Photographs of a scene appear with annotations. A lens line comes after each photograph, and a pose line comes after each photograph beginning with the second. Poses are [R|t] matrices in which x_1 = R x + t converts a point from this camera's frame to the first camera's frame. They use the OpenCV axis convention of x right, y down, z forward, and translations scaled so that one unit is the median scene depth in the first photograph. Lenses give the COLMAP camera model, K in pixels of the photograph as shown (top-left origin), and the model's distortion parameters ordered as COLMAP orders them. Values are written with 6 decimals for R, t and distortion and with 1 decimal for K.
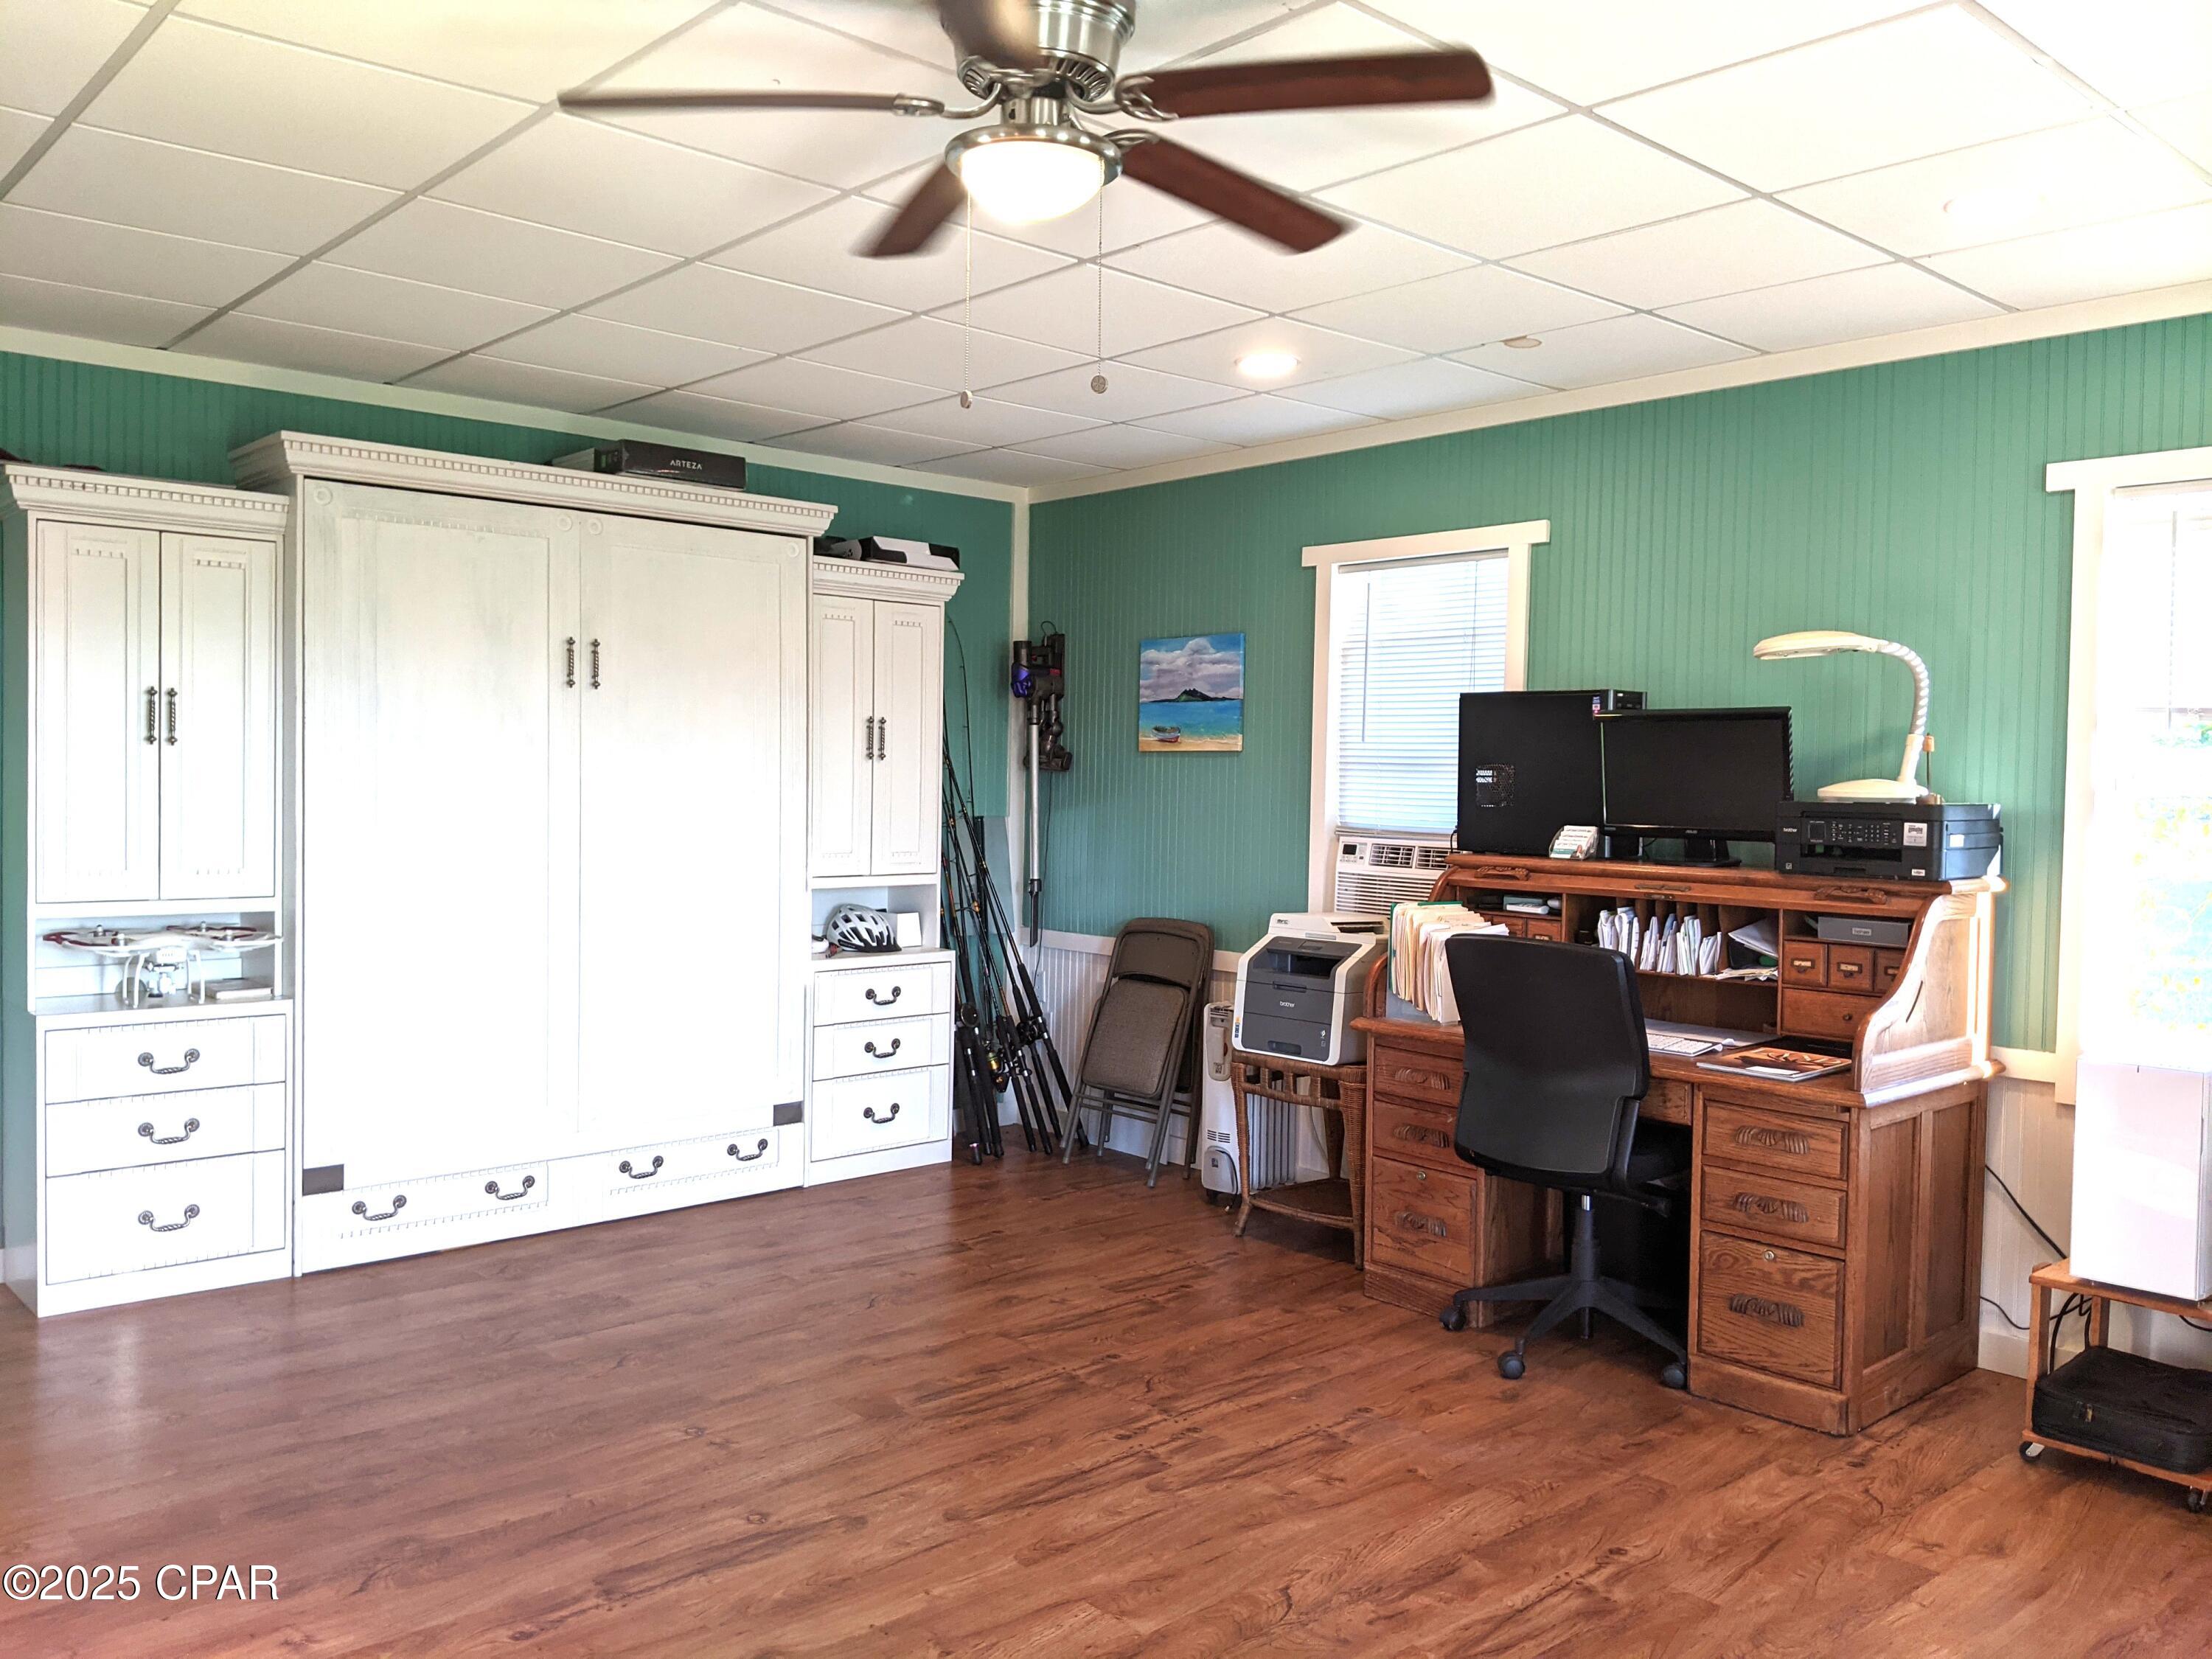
lens RADIAL K [[1767.7, 0, 1106.0], [0, 1767.7, 829.5], [0, 0, 1]] dist [-0.002408, 0.001913]
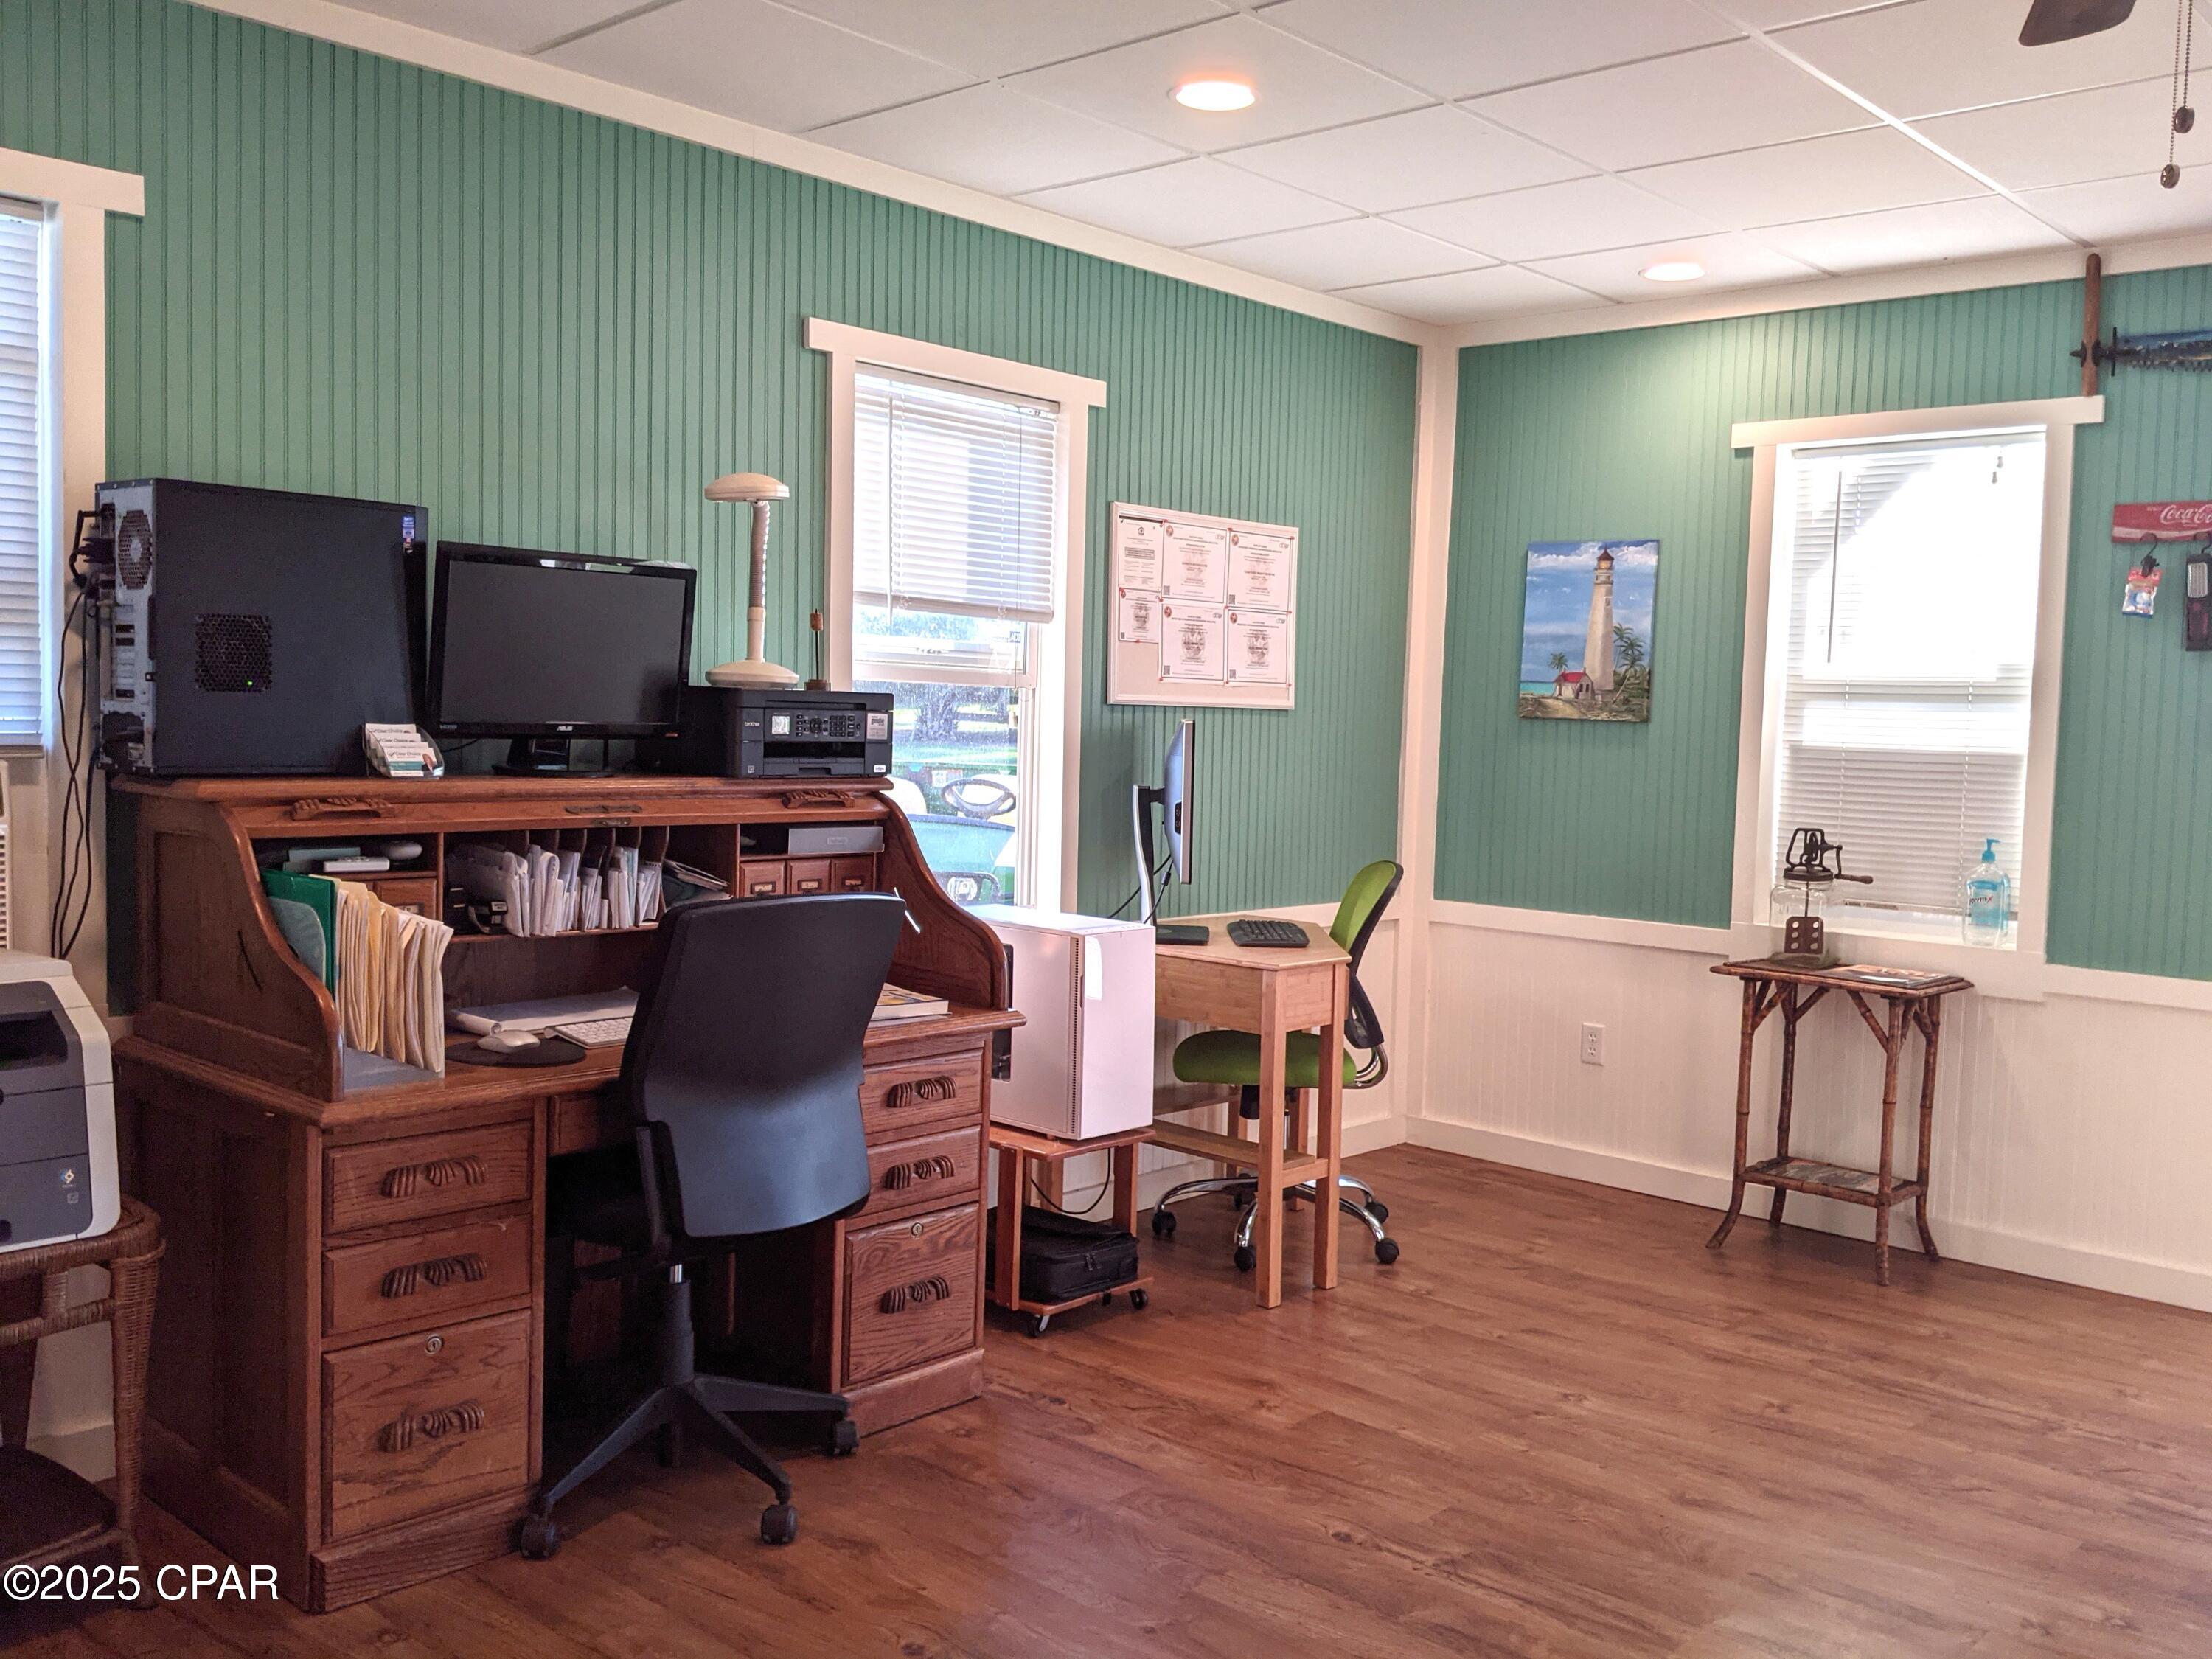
lens RADIAL K [[1967.0, 0, 1106.0], [0, 1967.0, 829.5], [0, 0, 1]] dist [0.249412, -0.511020]
pose [[-0.092166, -0.079728, 0.992547, -0.567862], [0.003979, 0.996752, 0.080435, -0.025785], [-0.995736, 0.011363, -0.091549, 1.003724]]
